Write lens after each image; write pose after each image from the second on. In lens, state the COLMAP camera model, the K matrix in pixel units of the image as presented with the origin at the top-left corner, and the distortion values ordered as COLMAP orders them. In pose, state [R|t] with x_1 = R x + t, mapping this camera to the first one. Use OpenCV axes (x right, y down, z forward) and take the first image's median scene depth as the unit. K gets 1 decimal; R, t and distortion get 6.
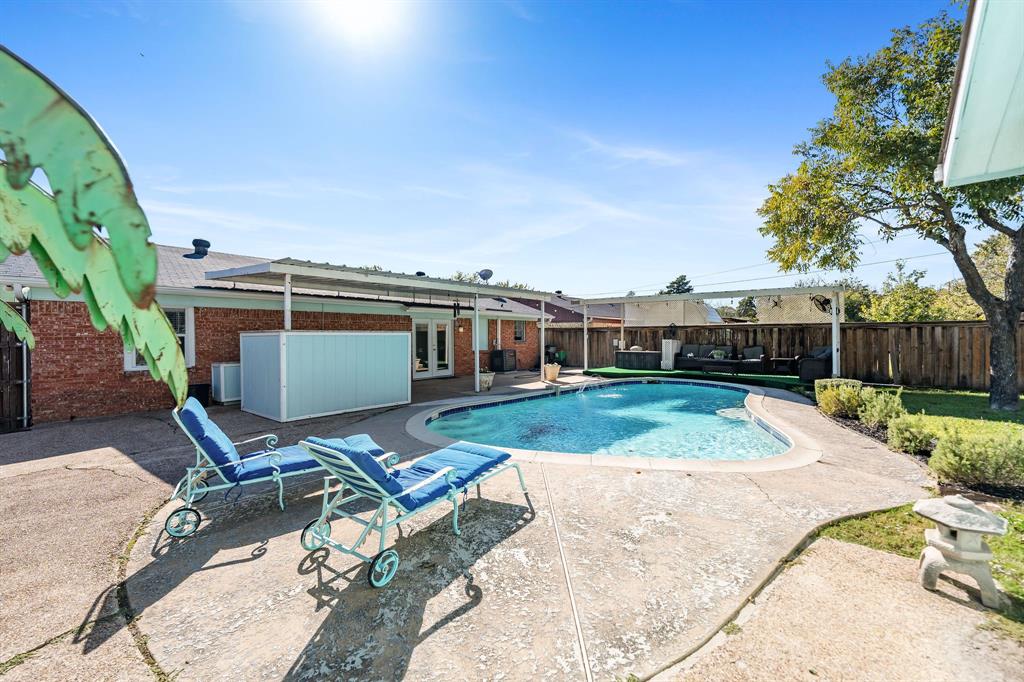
lens RADIAL K [[414.6, 0, 504.8], [0, 414.6, 340.6], [0, 0, 1]] dist [-0.000484, -0.000489]
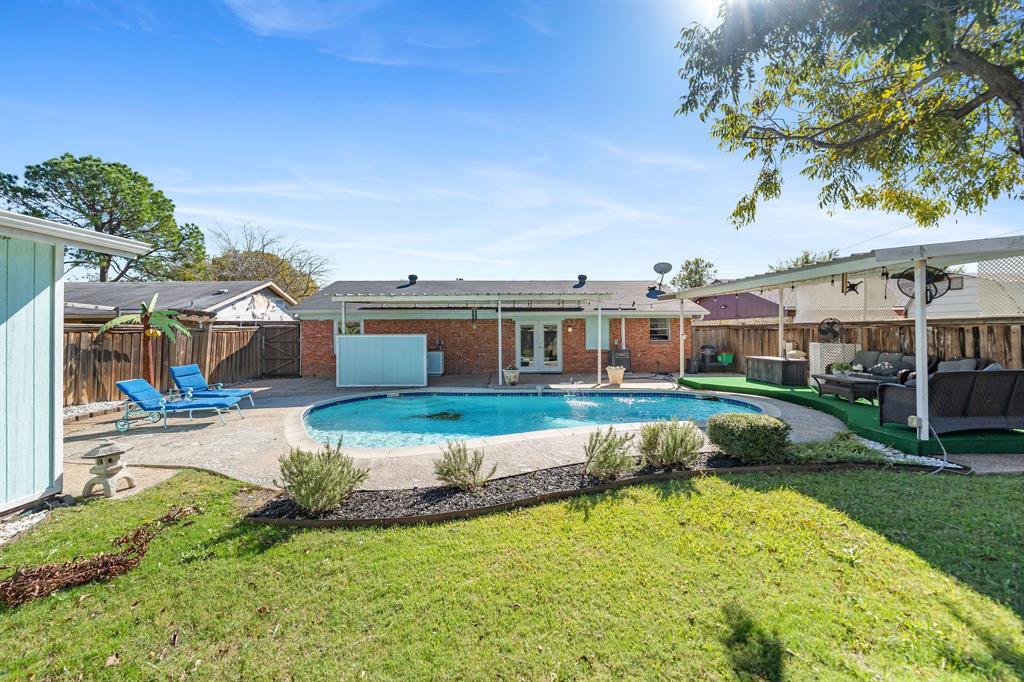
lens RADIAL K [[414.6, 0, 514.2], [0, 414.6, 338.6], [0, 0, 1]] dist [-0.000484, -0.000489]
pose [[0.661457, 0.012664, -0.749877, 0.656063], [-0.006159, 0.999915, 0.011454, -0.016213], [0.749958, -0.002958, 0.661479, 0.208775]]
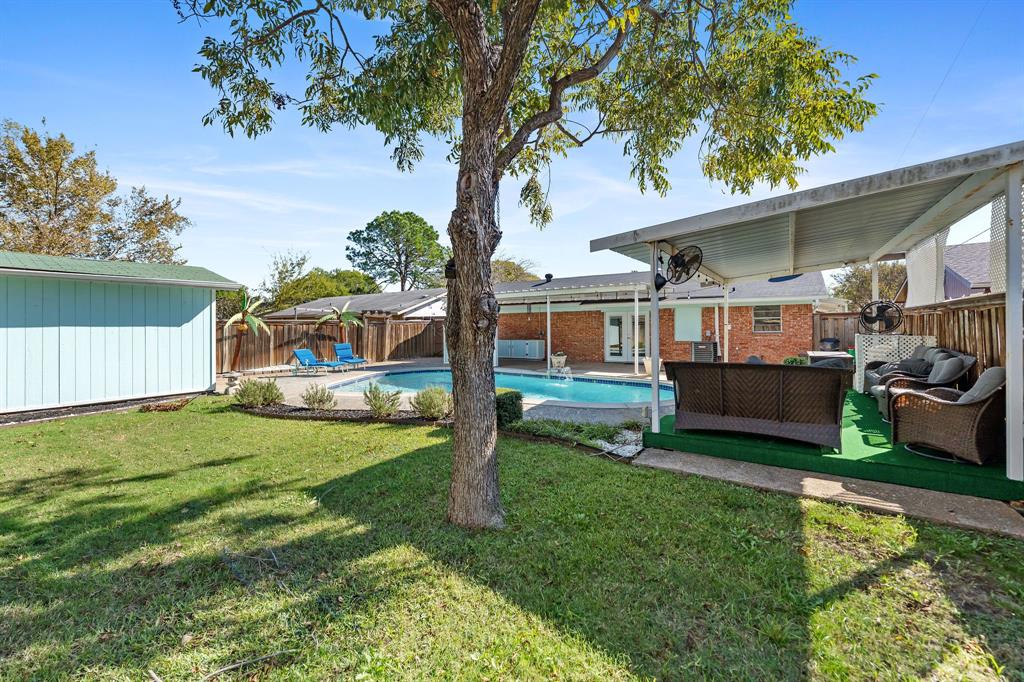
lens RADIAL K [[414.6, 0, 515.8], [0, 414.6, 330.2], [0, 0, 1]] dist [-0.000484, -0.000489]
pose [[0.104717, 0.013096, -0.994416, 0.979248], [-0.001482, 0.999914, 0.013012, -0.014855], [0.994501, 0.000111, 0.104727, 0.593281]]
